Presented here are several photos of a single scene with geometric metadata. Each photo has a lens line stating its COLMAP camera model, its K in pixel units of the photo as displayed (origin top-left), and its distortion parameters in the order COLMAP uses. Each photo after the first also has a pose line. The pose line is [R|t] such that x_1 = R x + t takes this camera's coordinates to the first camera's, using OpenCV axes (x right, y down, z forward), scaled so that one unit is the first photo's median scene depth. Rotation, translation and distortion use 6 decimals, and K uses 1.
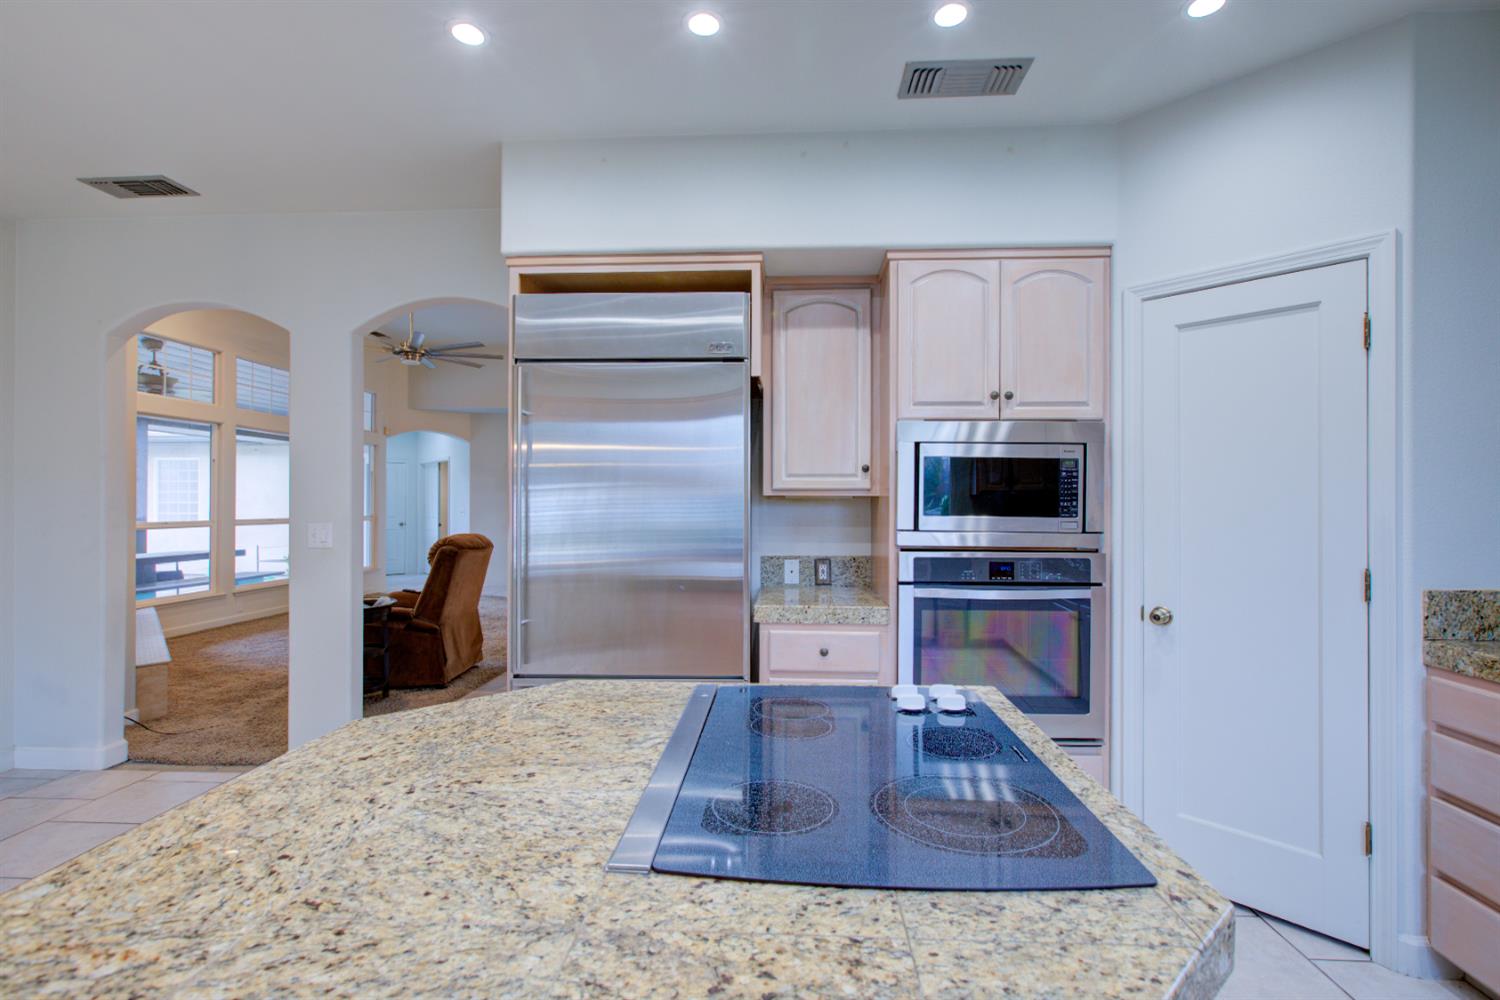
lens RADIAL K [[708.8, 0, 753.0], [0, 708.8, 503.0], [0, 0, 1]] dist [0.001360, 0.003132]
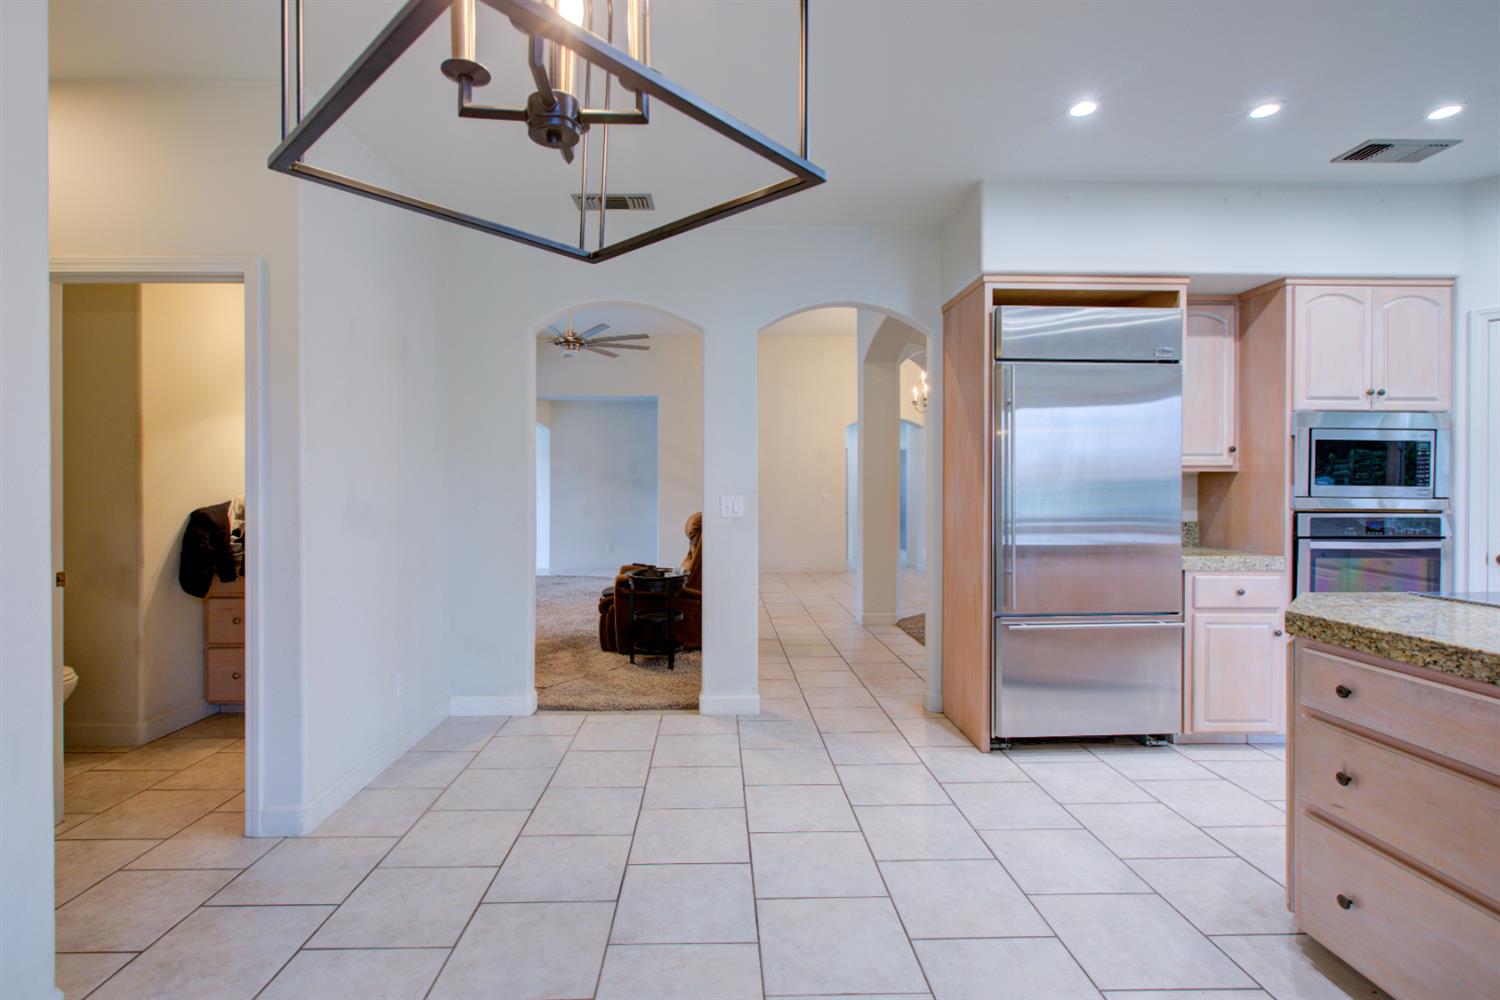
lens RADIAL K [[708.8, 0, 743.3], [0, 708.8, 500.0], [0, 0, 1]] dist [0.001360, 0.003132]
pose [[0.996328, -0.002349, 0.085586, -0.902764], [0.001451, 0.999943, 0.010550, 0.029353], [-0.085605, -0.010387, 0.996275, -0.194635]]
